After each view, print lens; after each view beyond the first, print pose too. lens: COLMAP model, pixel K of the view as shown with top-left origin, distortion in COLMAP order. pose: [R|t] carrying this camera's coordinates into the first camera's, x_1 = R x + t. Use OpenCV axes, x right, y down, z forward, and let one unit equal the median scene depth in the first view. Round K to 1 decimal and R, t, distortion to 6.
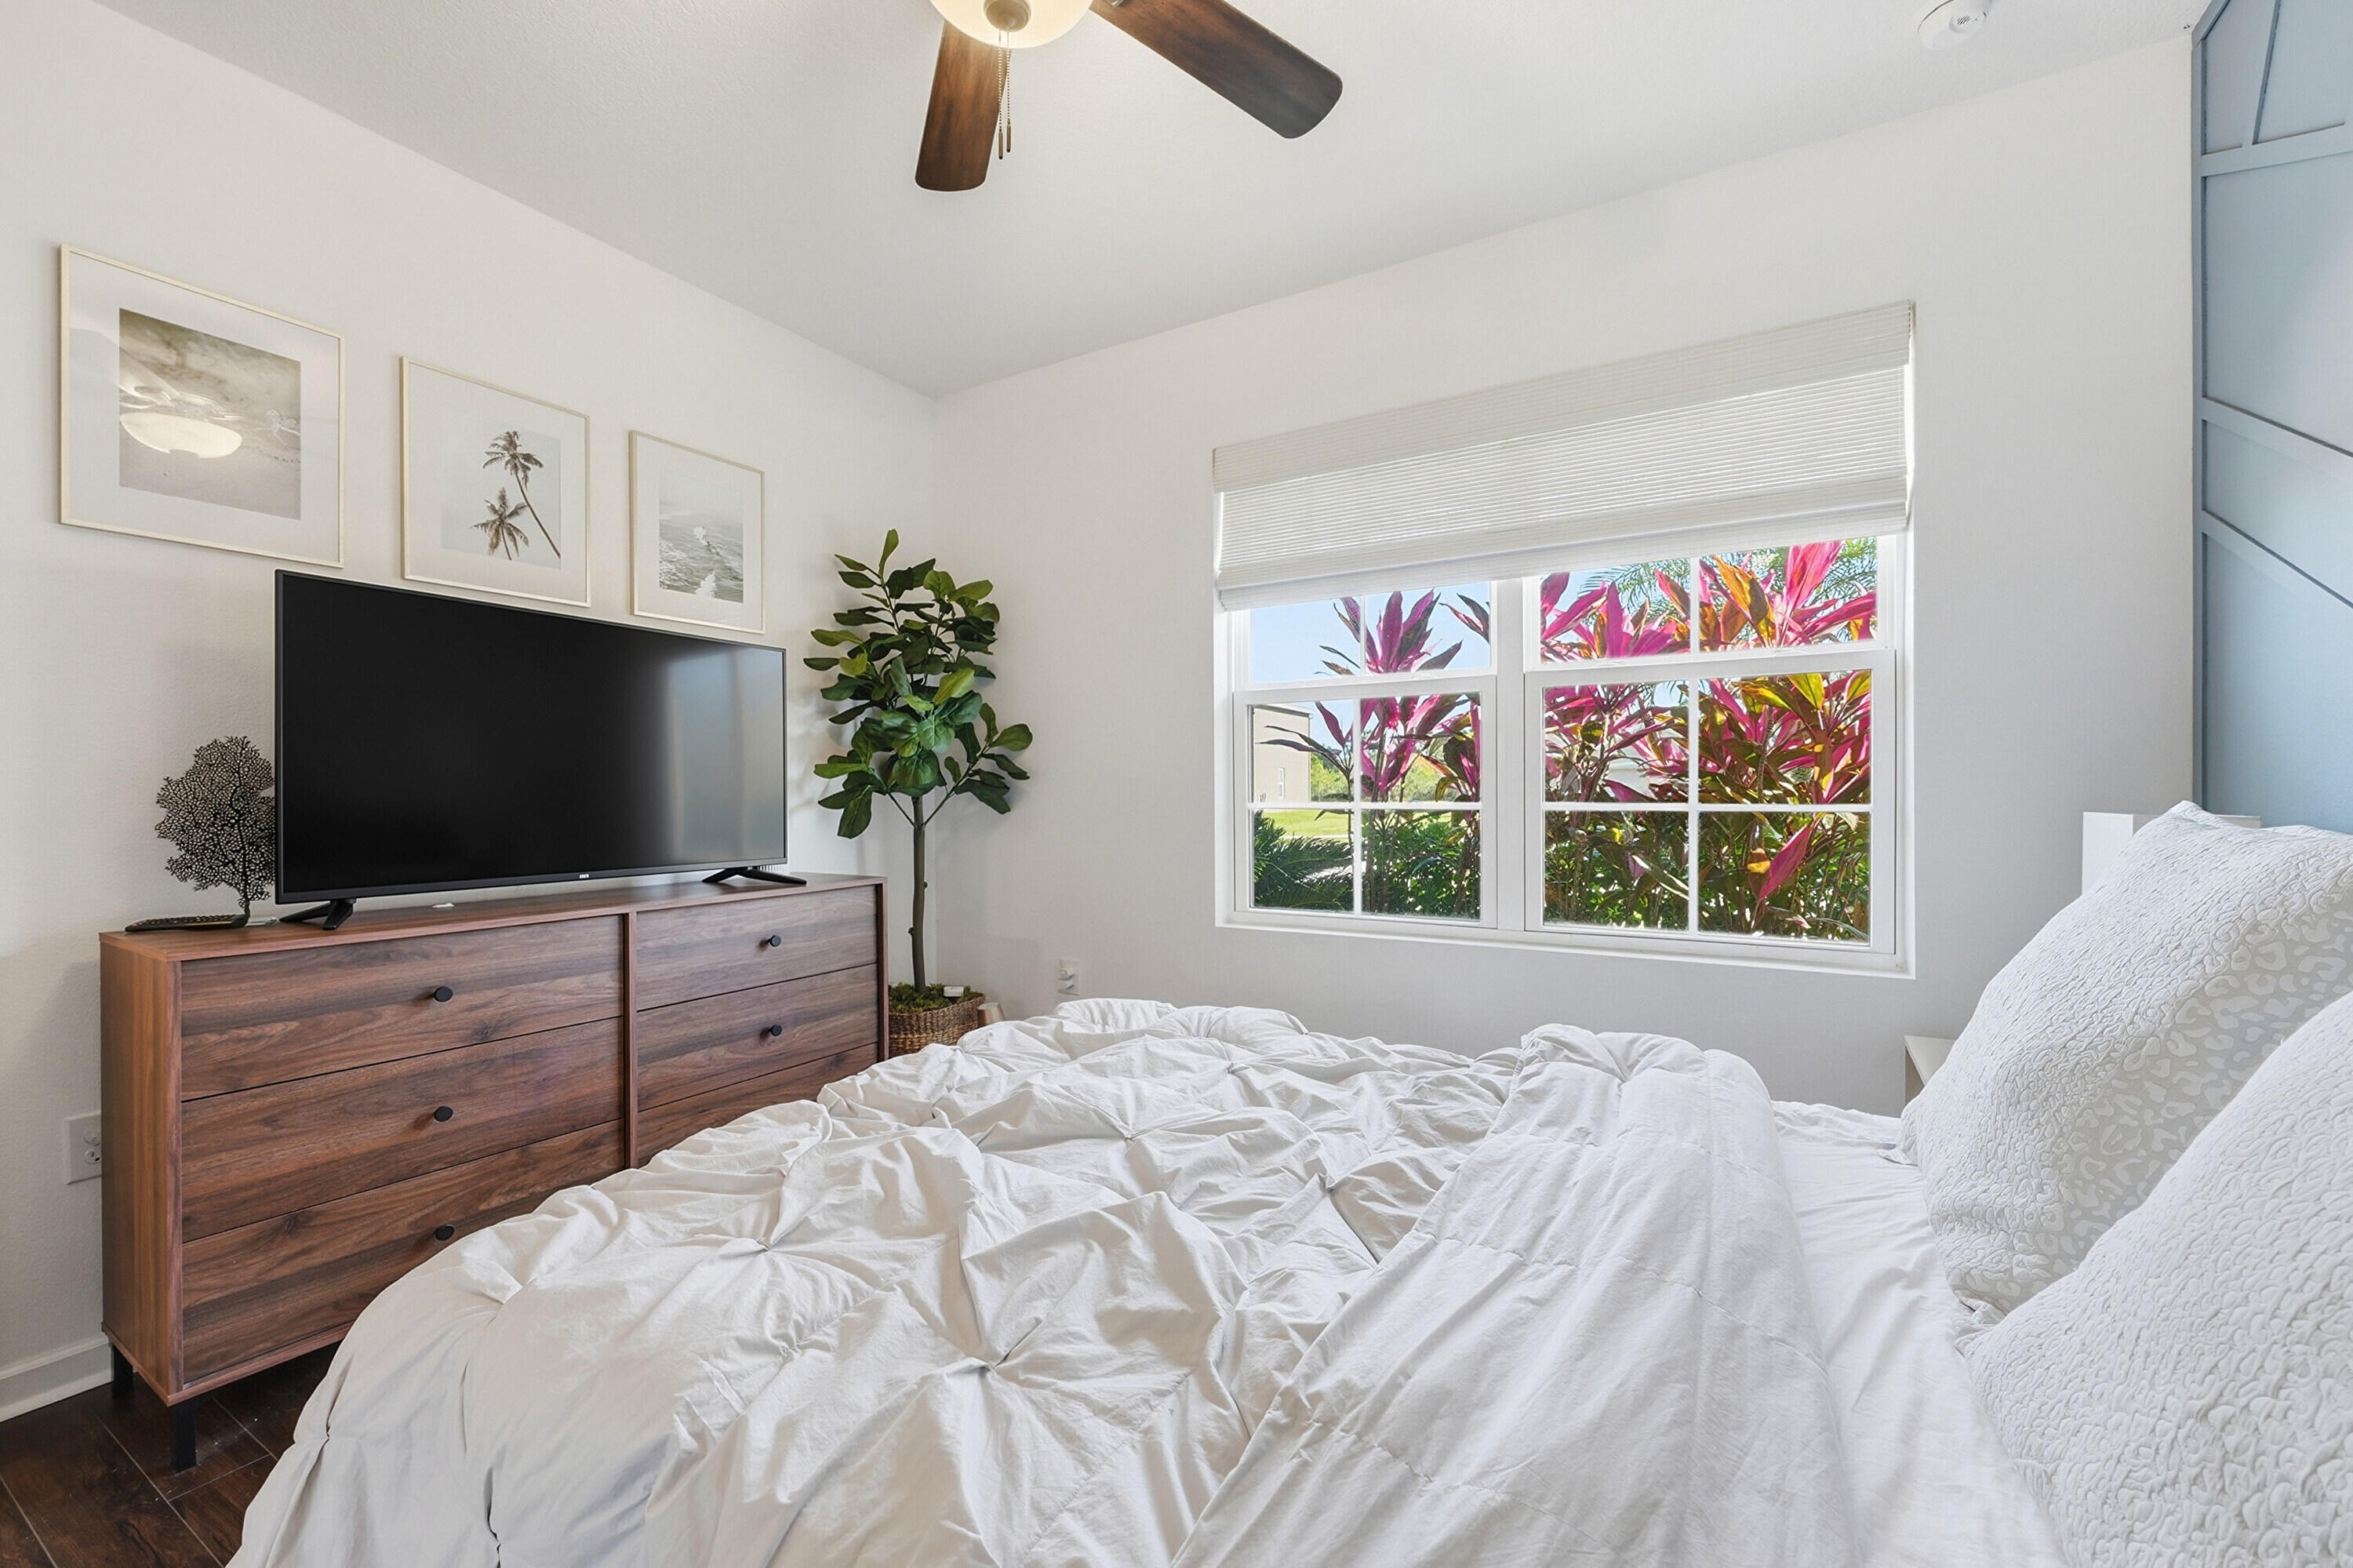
lens RADIAL K [[942.9, 0, 1175.9], [0, 942.9, 796.0], [0, 0, 1]] dist [-0.002473, -0.000034]
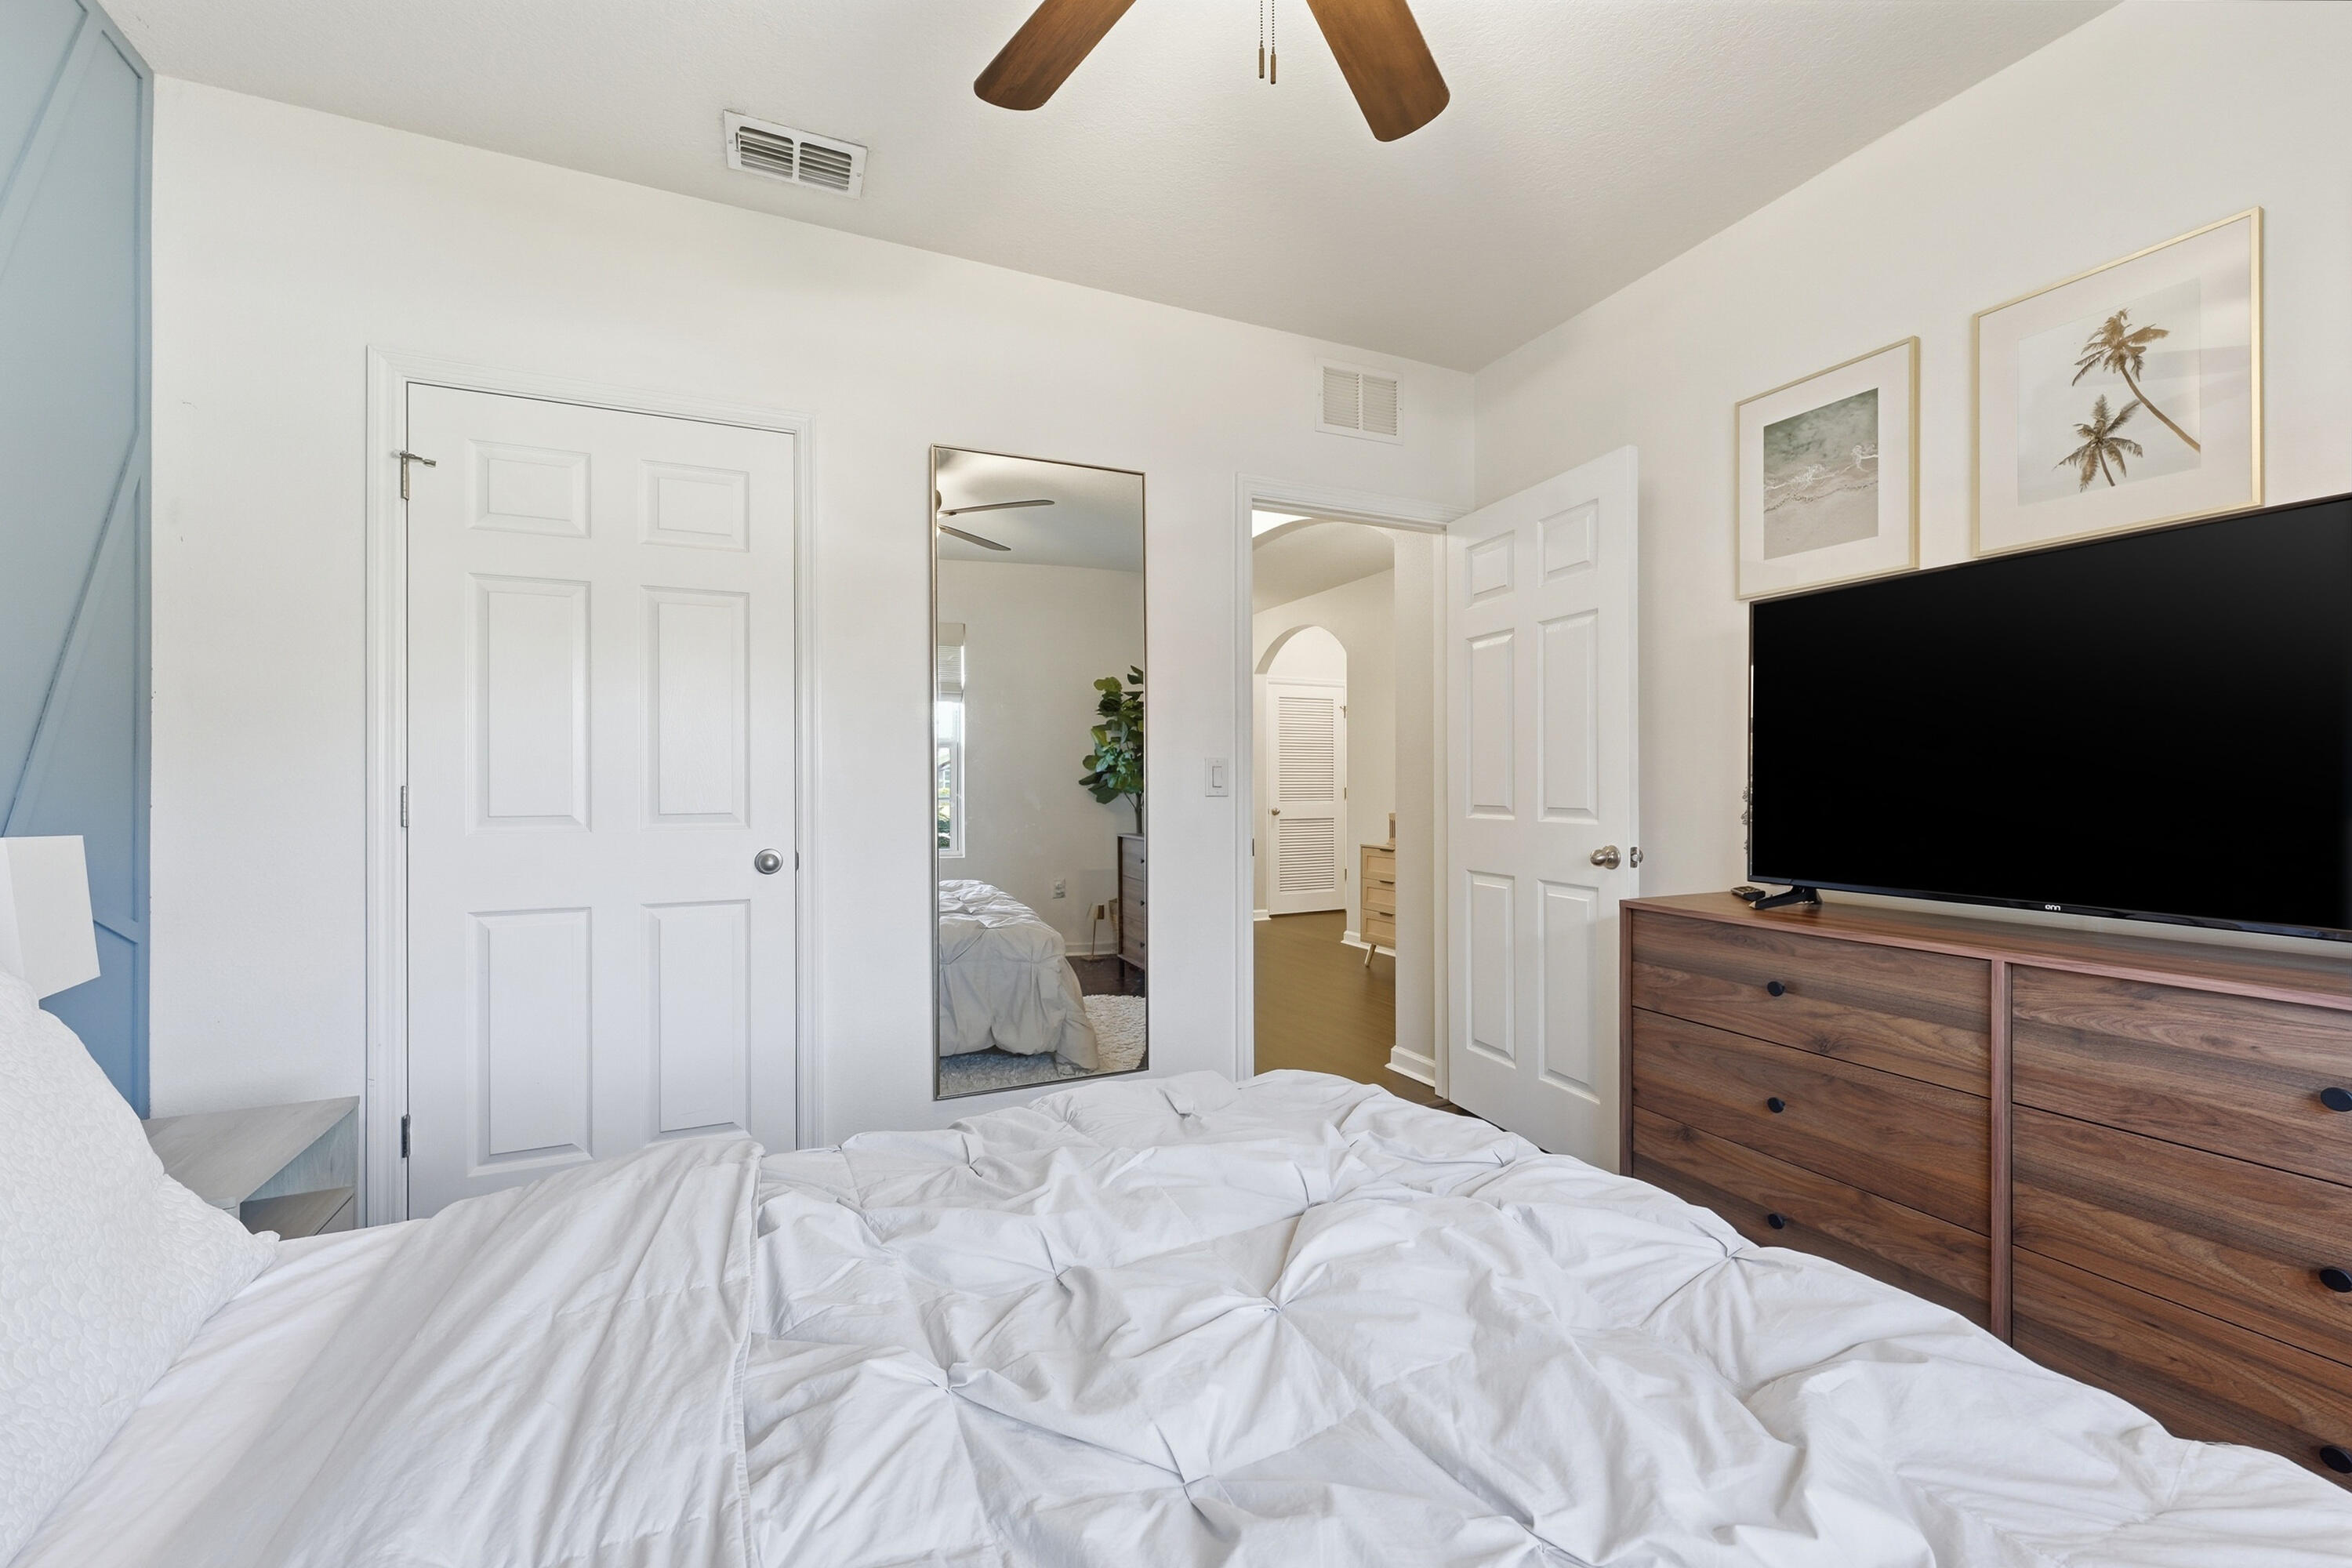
lens RADIAL K [[942.5, 0, 1175.4], [0, 942.5, 796.0], [0, 0, 1]] dist [-0.002473, -0.000034]
pose [[-0.562427, 0.011978, -0.826760, 0.407491], [-0.006713, 0.999796, 0.019051, -0.013980], [0.826820, 0.016265, -0.562232, 0.963711]]
